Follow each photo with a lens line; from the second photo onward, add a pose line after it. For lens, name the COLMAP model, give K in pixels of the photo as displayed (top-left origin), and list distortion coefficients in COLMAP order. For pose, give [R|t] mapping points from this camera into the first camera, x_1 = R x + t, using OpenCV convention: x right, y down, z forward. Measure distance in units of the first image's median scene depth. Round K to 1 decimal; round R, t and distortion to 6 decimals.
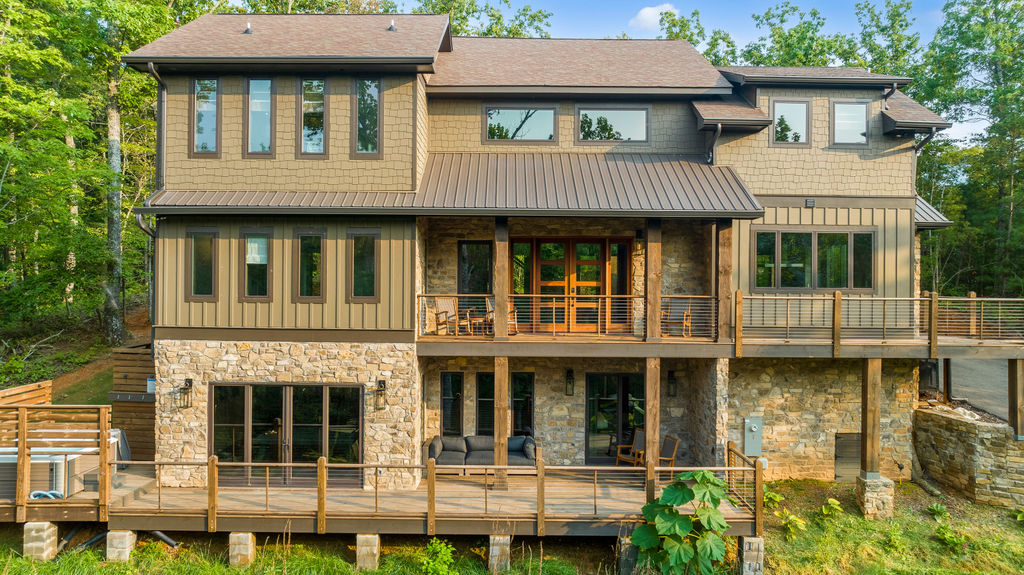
lens RADIAL K [[732.6, 0, 510.6], [0, 732.6, 282.0], [0, 0, 1]] dist [-0.030152, 0.017846]
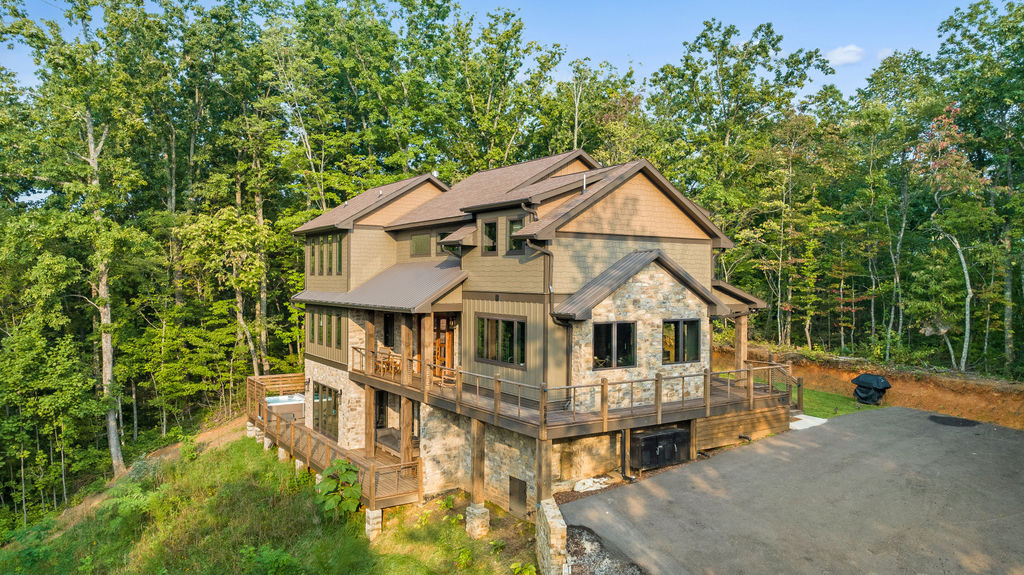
lens RADIAL K [[732.6, 0, 514.1], [0, 732.6, 285.9], [0, 0, 1]] dist [-0.030152, 0.017846]
pose [[0.552244, -0.000288, -0.833682, 1.688700], [0.004681, 0.999985, 0.002755, -0.144336], [0.833669, -0.005424, 0.552238, 0.312049]]
